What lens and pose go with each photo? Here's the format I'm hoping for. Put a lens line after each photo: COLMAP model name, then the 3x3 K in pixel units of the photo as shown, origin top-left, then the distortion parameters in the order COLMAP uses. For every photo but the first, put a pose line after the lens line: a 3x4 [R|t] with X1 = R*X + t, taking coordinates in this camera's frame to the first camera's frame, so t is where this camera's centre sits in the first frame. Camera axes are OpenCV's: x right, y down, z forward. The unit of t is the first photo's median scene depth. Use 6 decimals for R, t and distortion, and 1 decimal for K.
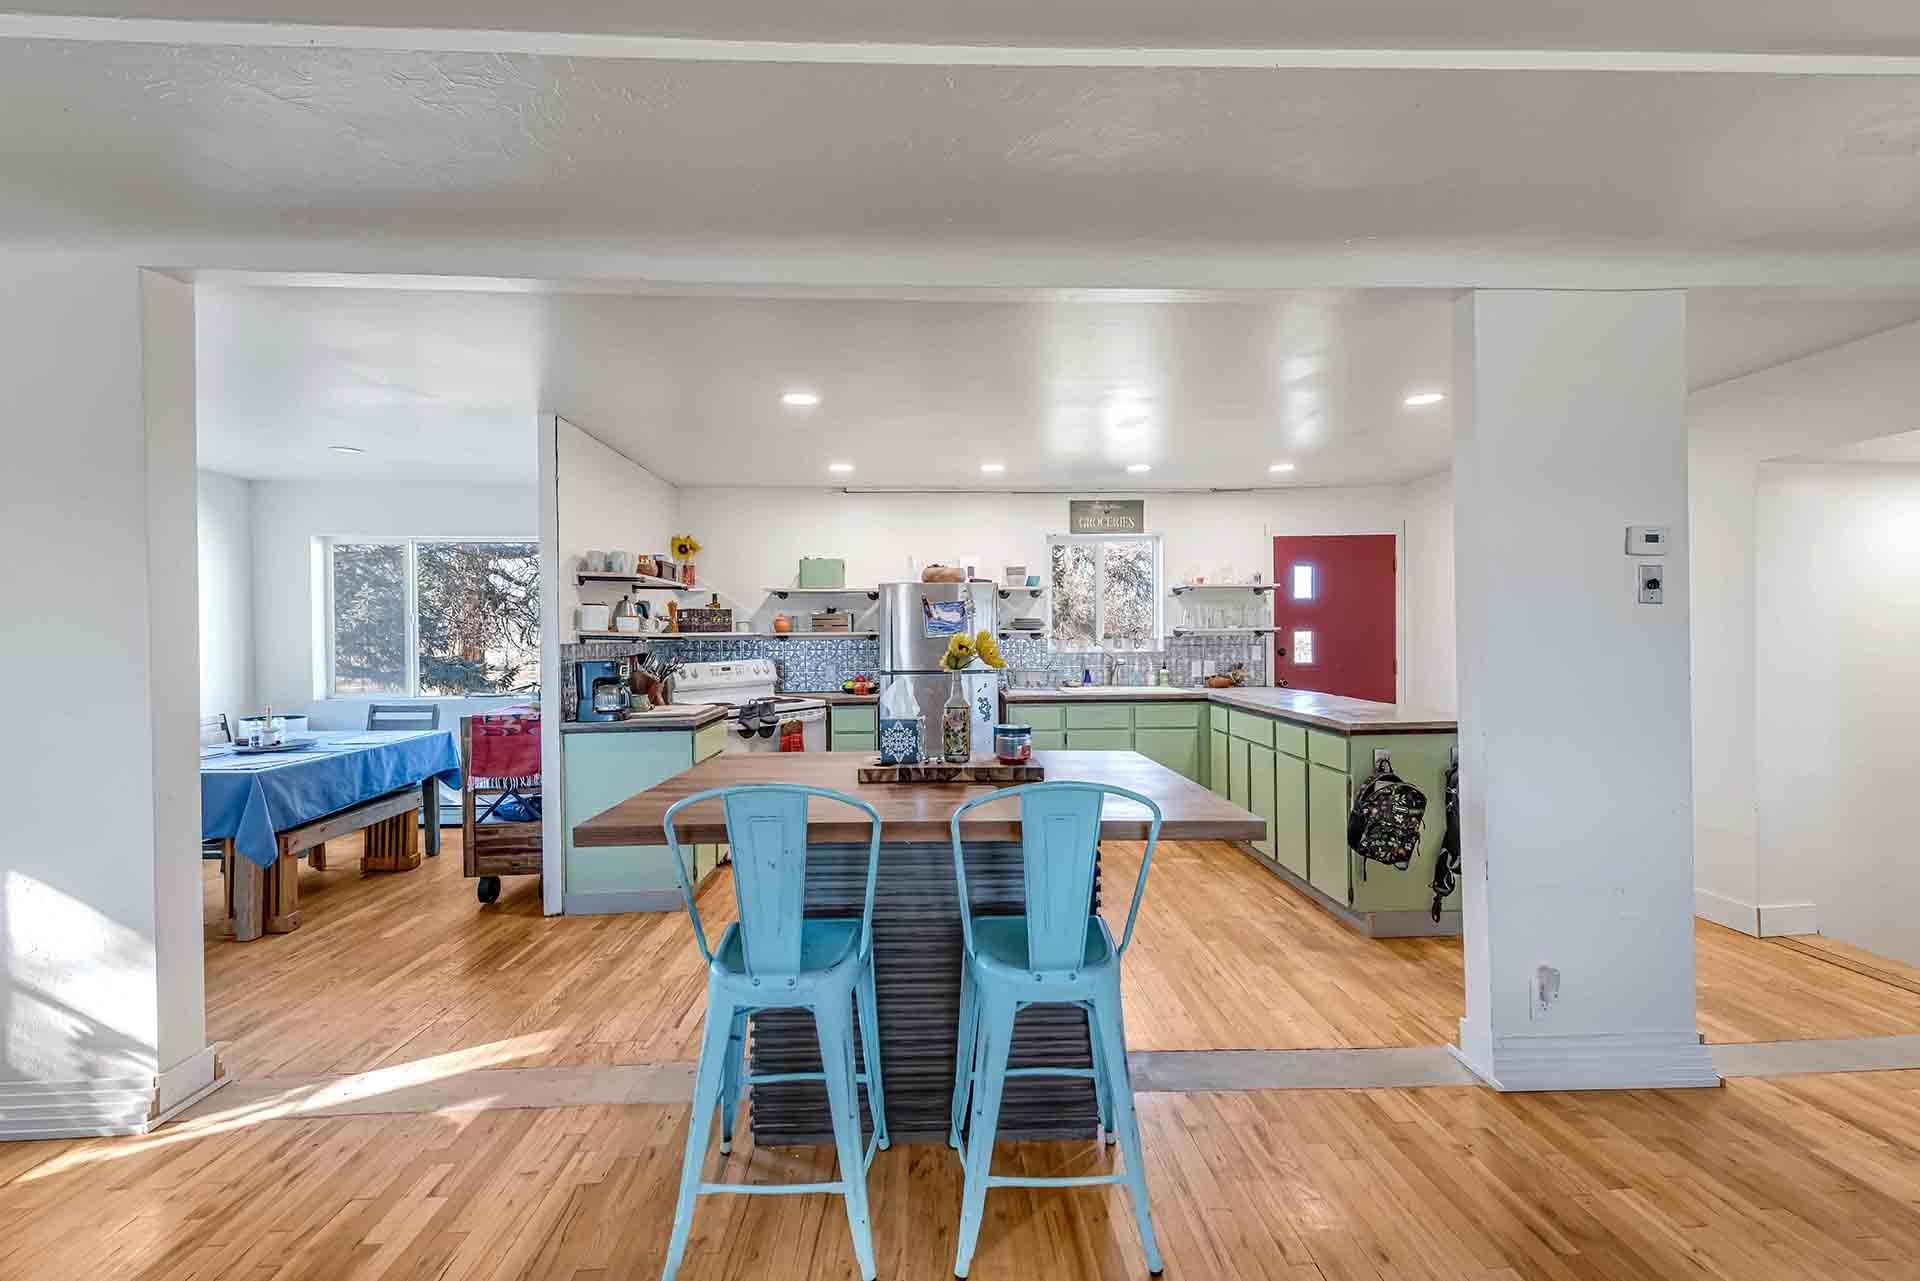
lens RADIAL K [[786.2, 0, 958.7], [0, 786.2, 642.6], [0, 0, 1]] dist [-0.000147, 0.000052]
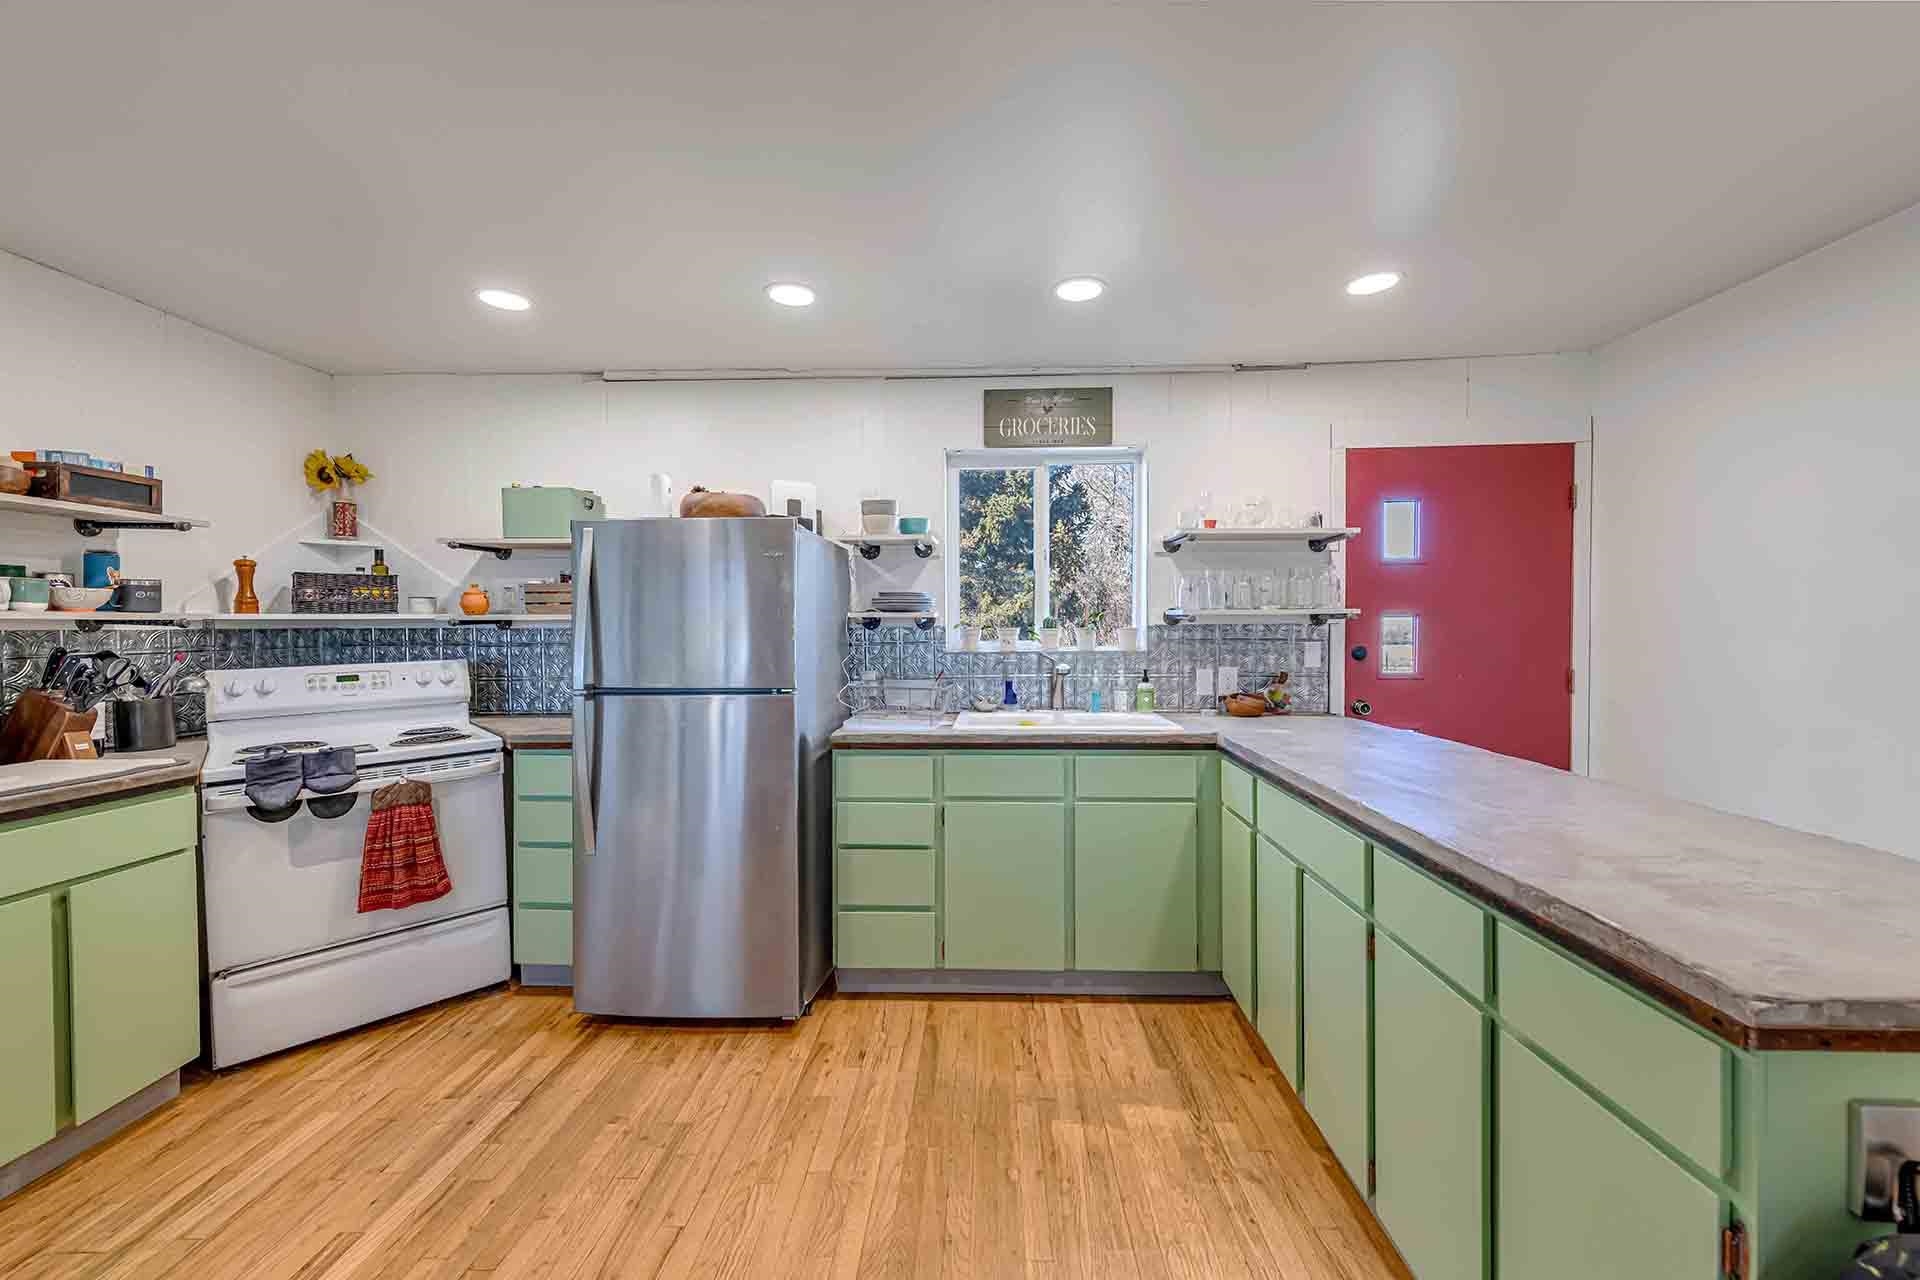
lens RADIAL K [[786.2, 0, 946.9], [0, 786.2, 638.2], [0, 0, 1]] dist [-0.000147, 0.000052]
pose [[0.997892, 0.006066, -0.064609, 0.154524], [-0.005605, 0.999957, 0.007326, -0.001450], [0.064651, -0.006948, 0.997884, 0.424485]]
